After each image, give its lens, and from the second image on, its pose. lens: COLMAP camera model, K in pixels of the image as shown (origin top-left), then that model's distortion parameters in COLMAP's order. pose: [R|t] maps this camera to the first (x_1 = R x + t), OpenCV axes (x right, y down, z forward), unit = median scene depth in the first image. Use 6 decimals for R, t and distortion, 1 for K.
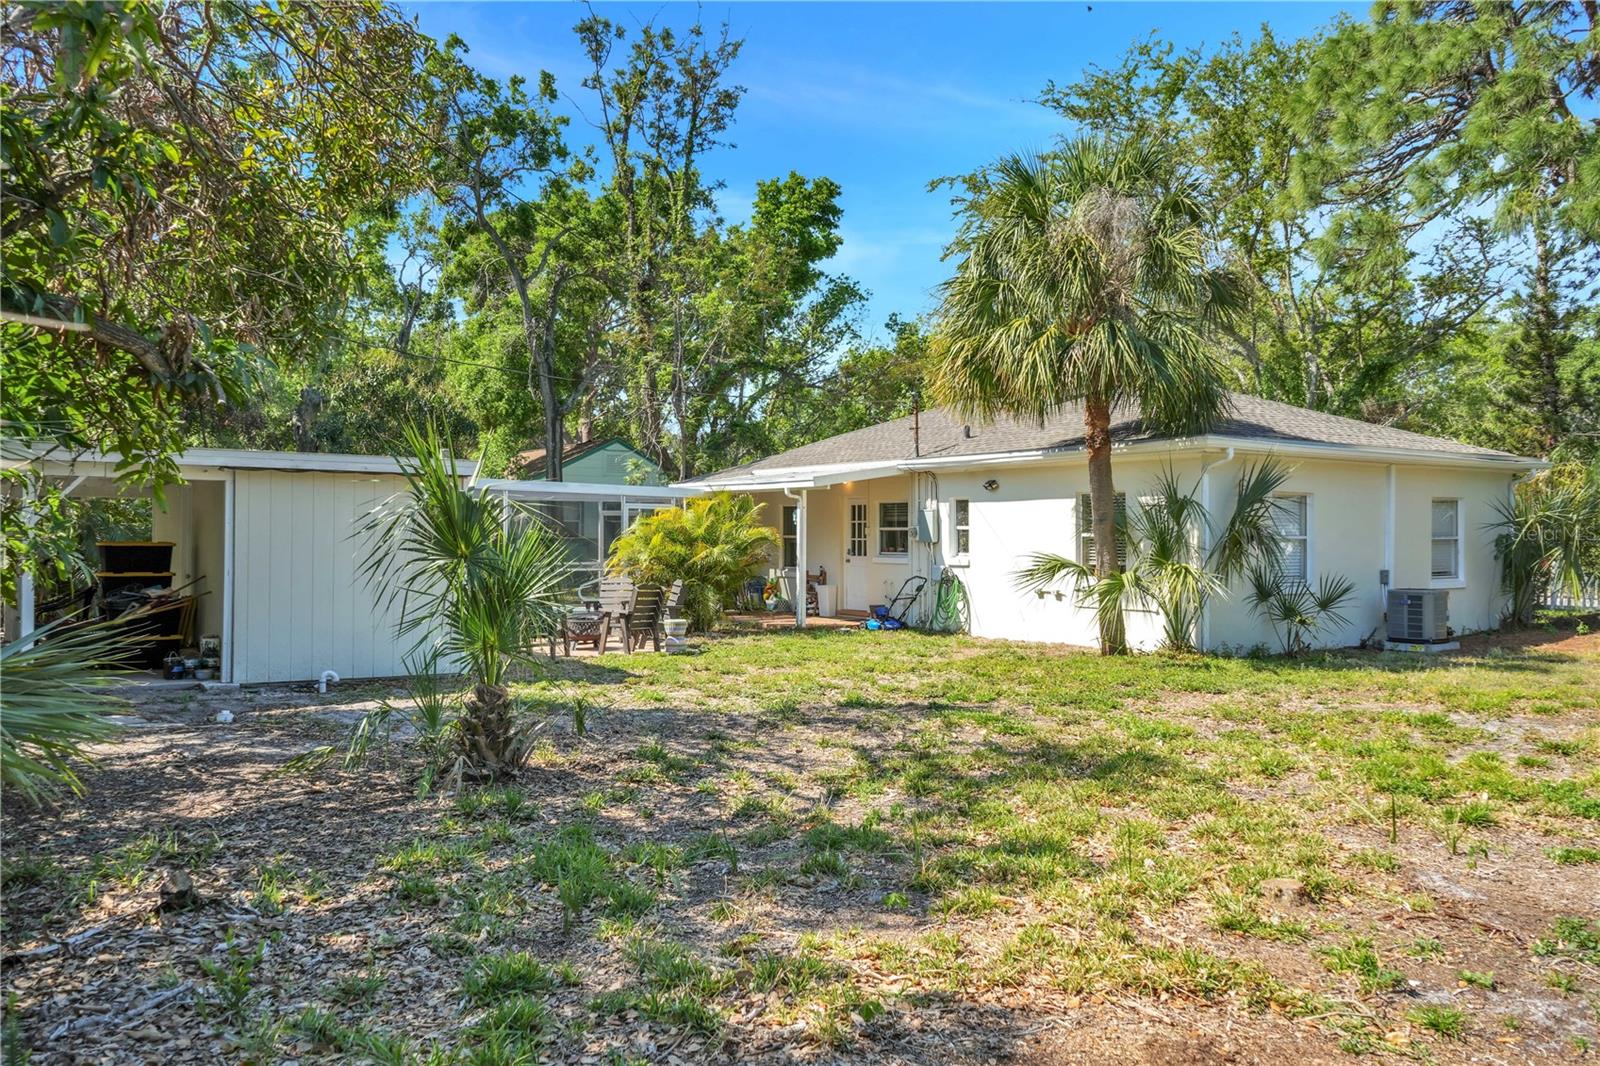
lens RADIAL K [[1266.0, 0, 800.9], [0, 1266.0, 535.7], [0, 0, 1]] dist [-0.028964, 0.019365]
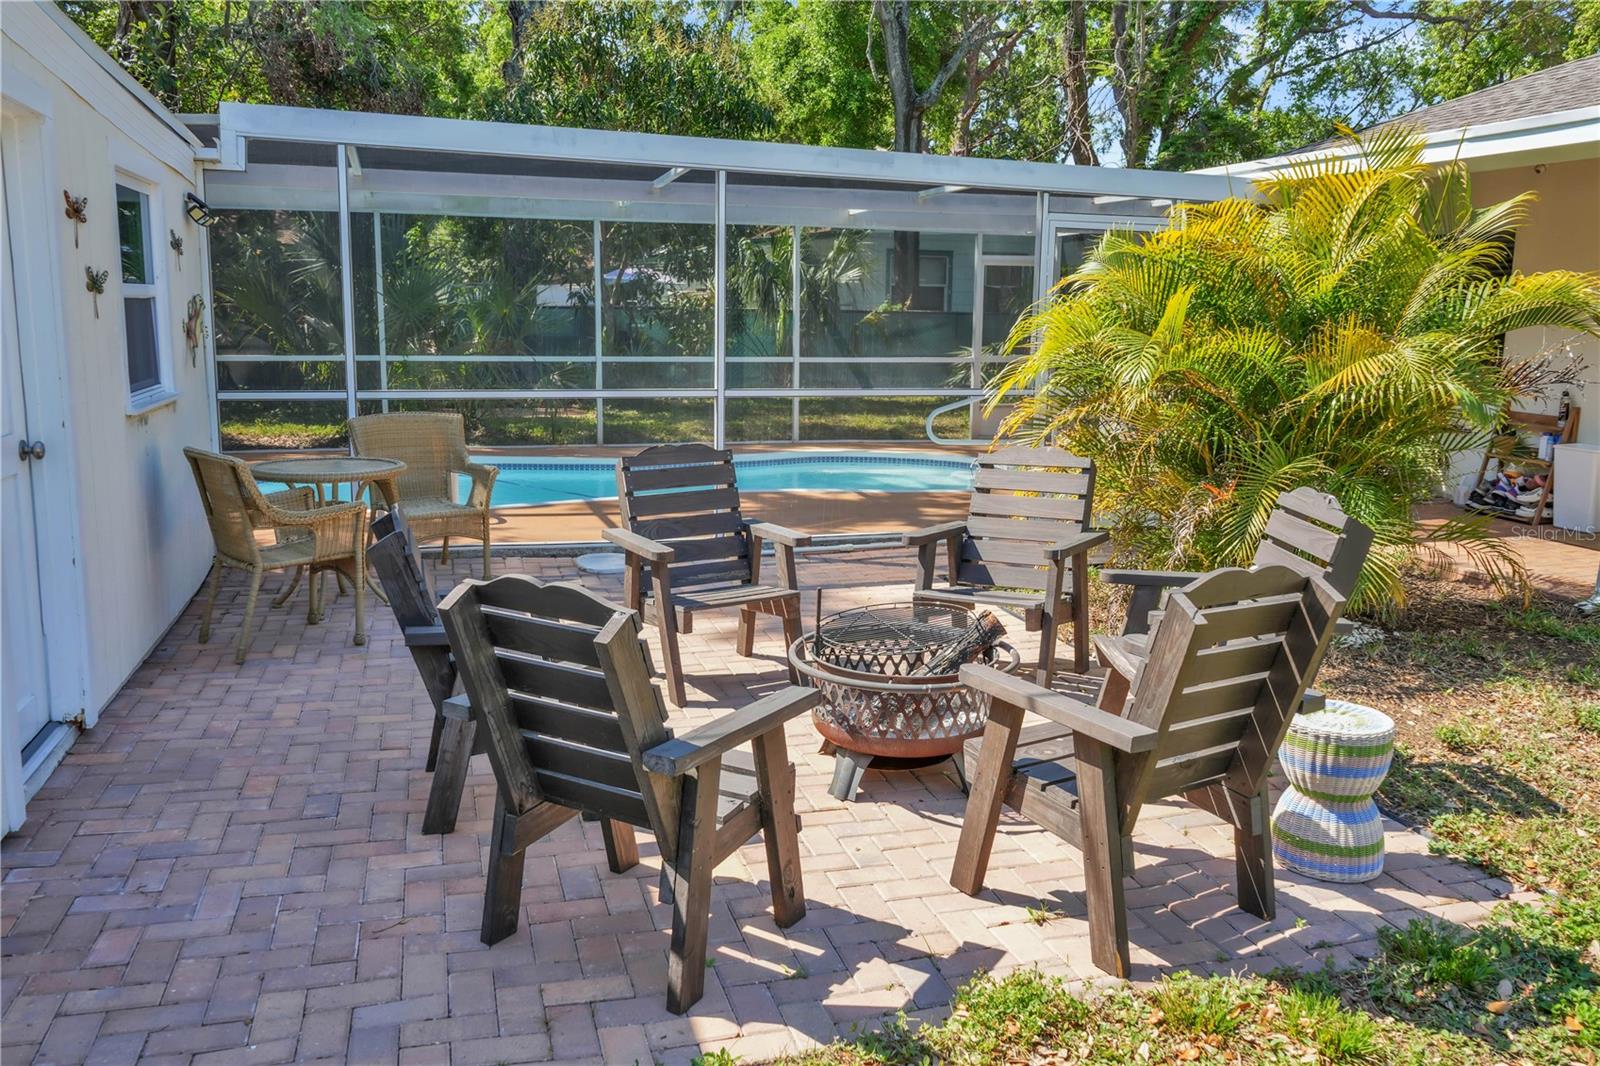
lens RADIAL K [[1266.0, 0, 799.0], [0, 1266.0, 533.6], [0, 0, 1]] dist [-0.028964, 0.019365]
pose [[0.955600, 0.054907, -0.289505, -0.091739], [-0.005906, 0.985858, 0.167480, 0.004167], [0.294607, -0.158334, 0.942410, 0.575243]]
